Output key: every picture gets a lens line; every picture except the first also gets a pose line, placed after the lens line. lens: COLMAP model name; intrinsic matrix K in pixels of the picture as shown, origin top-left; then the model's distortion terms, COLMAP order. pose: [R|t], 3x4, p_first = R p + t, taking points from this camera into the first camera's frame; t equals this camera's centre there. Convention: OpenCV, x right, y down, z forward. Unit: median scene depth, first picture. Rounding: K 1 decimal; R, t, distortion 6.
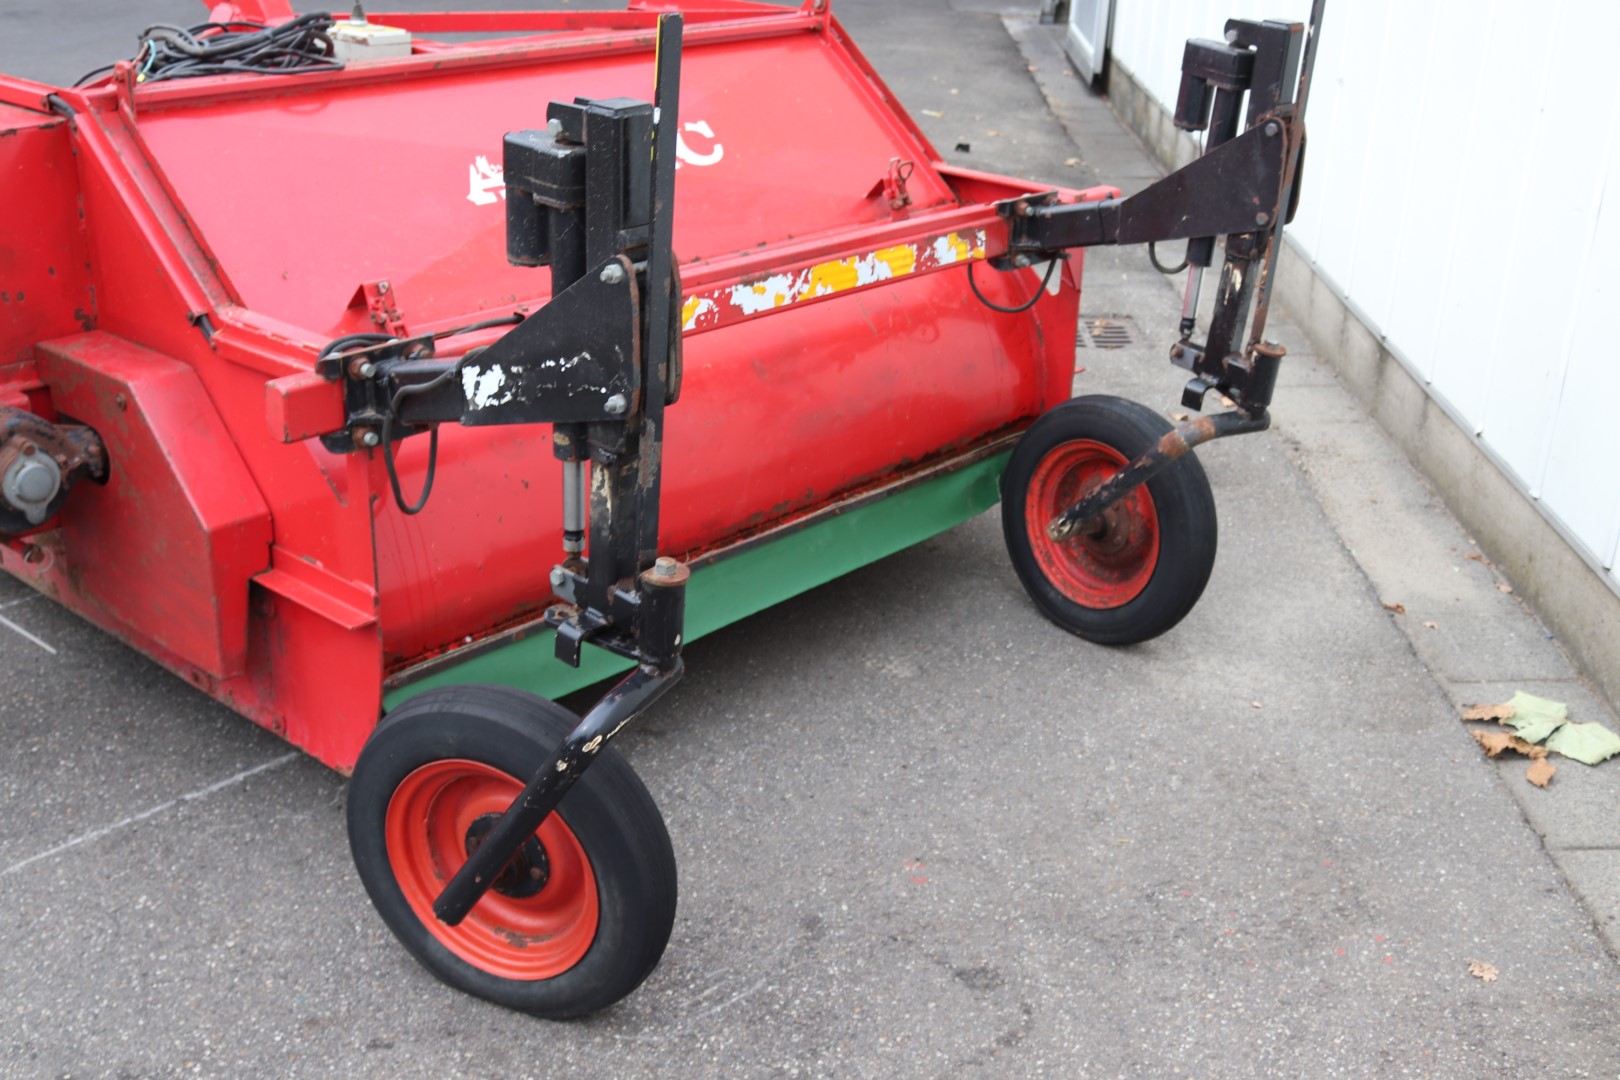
lens RADIAL K [[1869.9, 0, 808.3], [0, 1869.9, 582.6], [0, 0, 1]] dist [-0.108189, 0.078860]
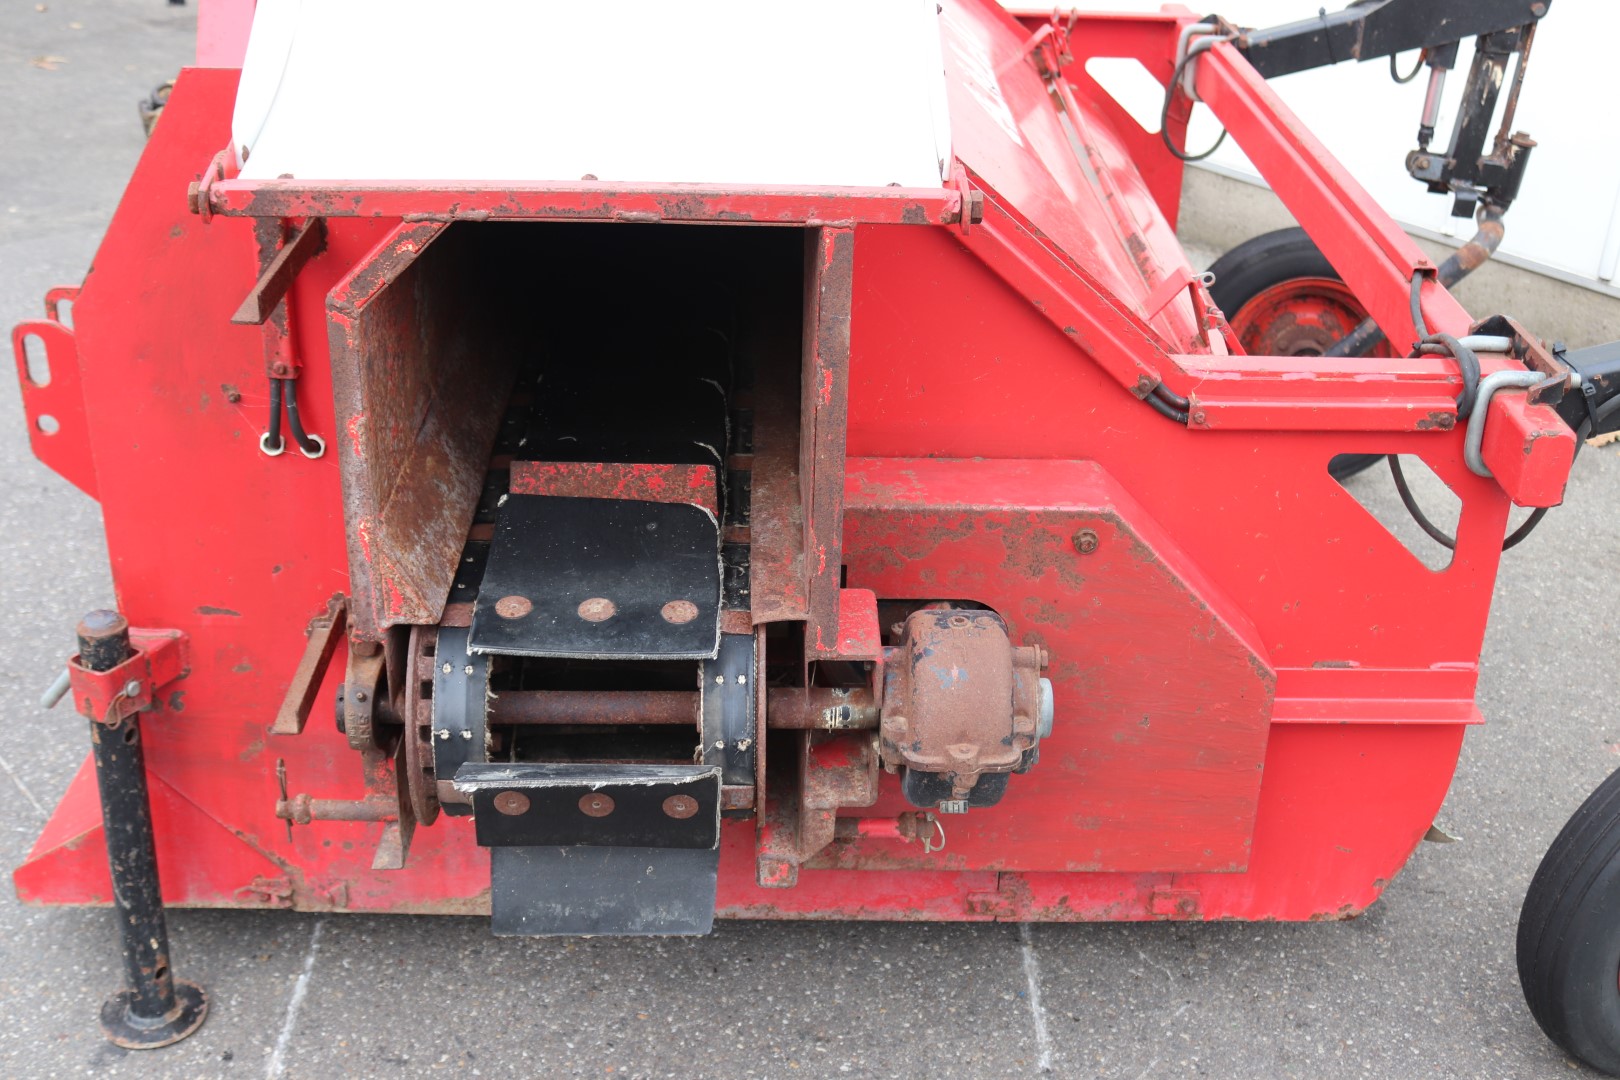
lens RADIAL K [[1958.7, 0, 805.2], [0, 1958.7, 561.2], [0, 0, 1]] dist [-0.076372, 0.037348]
pose [[0.728076, -0.322042, 0.605140, -0.759642], [0.266488, 0.946310, 0.182979, -0.214245], [-0.631576, 0.028040, 0.774806, 0.470511]]
